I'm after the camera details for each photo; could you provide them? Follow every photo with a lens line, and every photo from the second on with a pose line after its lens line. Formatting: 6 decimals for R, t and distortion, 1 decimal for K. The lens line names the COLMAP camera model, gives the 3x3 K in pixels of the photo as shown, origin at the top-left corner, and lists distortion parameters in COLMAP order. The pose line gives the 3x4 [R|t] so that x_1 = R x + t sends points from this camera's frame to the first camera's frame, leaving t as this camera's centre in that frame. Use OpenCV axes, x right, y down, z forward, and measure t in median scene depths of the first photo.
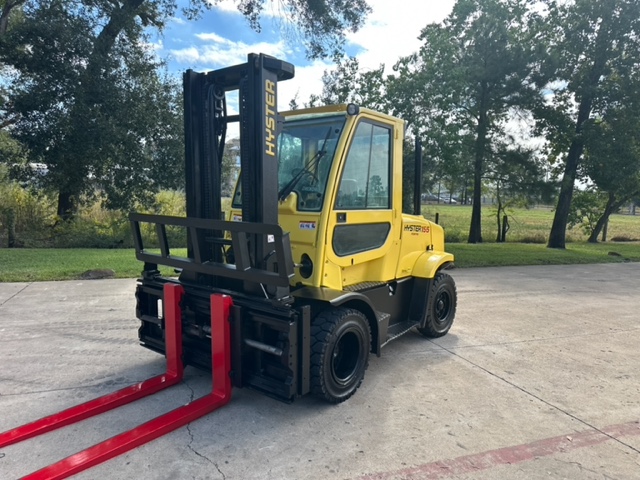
lens RADIAL K [[430.0, 0, 309.0], [0, 430.0, 241.1], [0, 0, 1]] dist [0.006043, -0.001277]
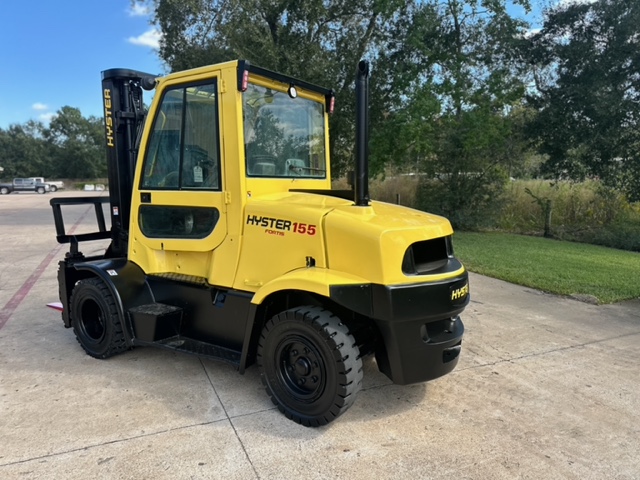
lens RADIAL K [[430.0, 0, 309.0], [0, 430.0, 241.1], [0, 0, 1]] dist [0.006043, -0.001277]
pose [[0.138082, 0.110636, -0.984222, 1.115678], [-0.099203, 0.990289, 0.097401, -0.089309], [0.985440, 0.084189, 0.147717, 1.224333]]
